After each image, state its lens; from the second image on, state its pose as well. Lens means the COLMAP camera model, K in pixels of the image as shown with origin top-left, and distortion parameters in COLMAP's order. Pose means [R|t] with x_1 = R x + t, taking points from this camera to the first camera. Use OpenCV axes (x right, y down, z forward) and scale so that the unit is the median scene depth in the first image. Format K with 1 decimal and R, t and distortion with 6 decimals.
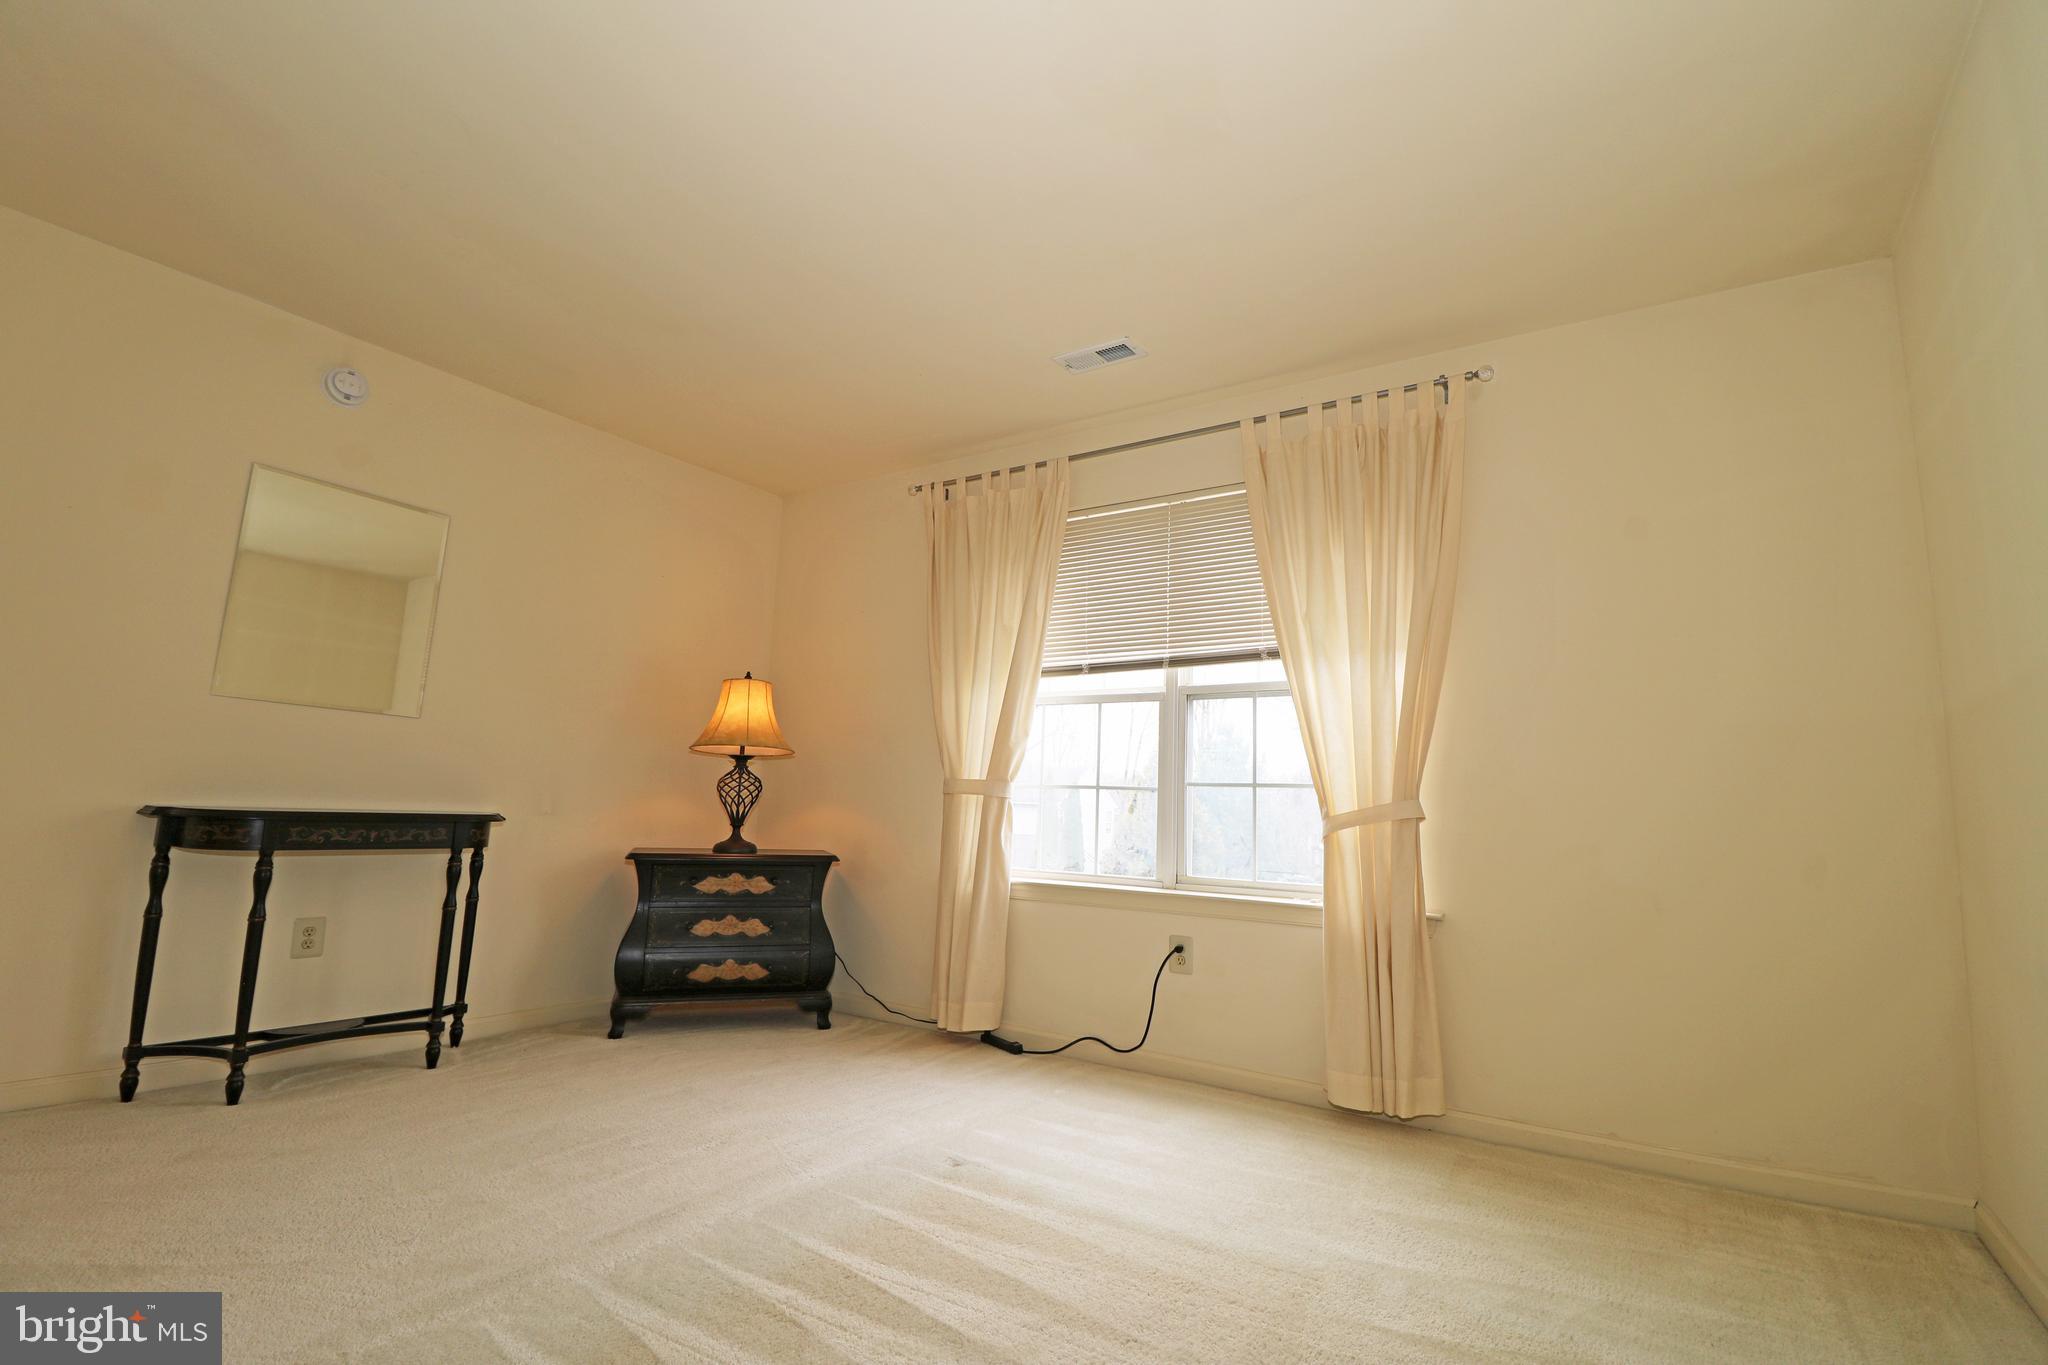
lens RADIAL K [[951.3, 0, 1035.2], [0, 951.3, 675.6], [0, 0, 1]] dist [0.001353, -0.015990]
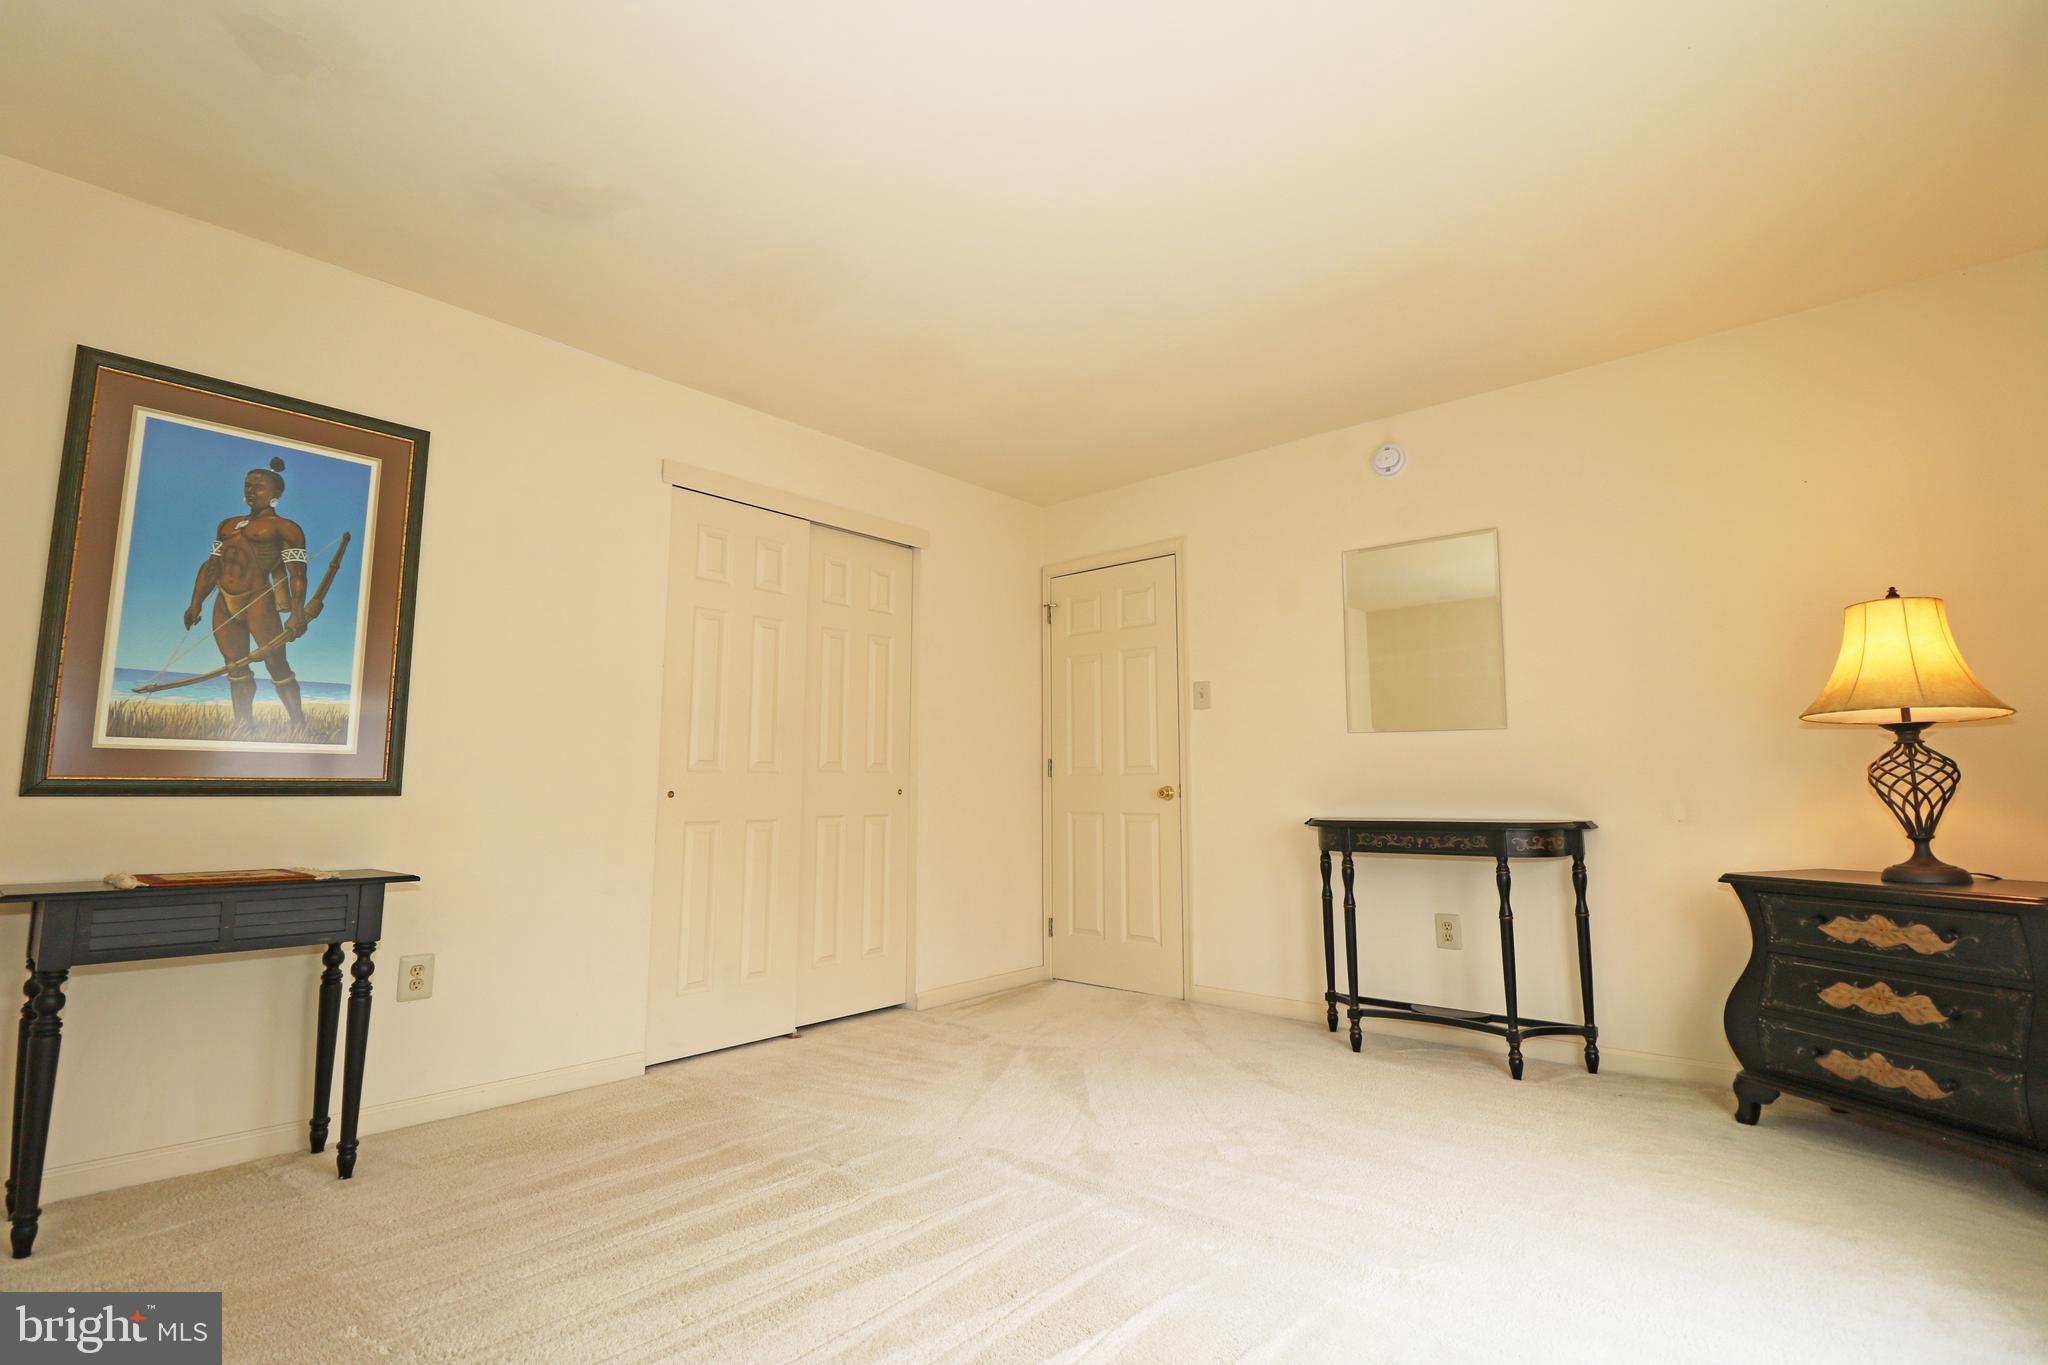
lens RADIAL K [[943.8, 0, 1042.9], [0, 943.8, 685.4], [0, 0, 1]] dist [0.002773, -0.012248]
pose [[-0.117049, -0.150159, -0.981708, 0.375917], [0.138986, 0.976299, -0.165903, 0.089112], [0.983353, -0.155862, -0.093405, 0.555145]]
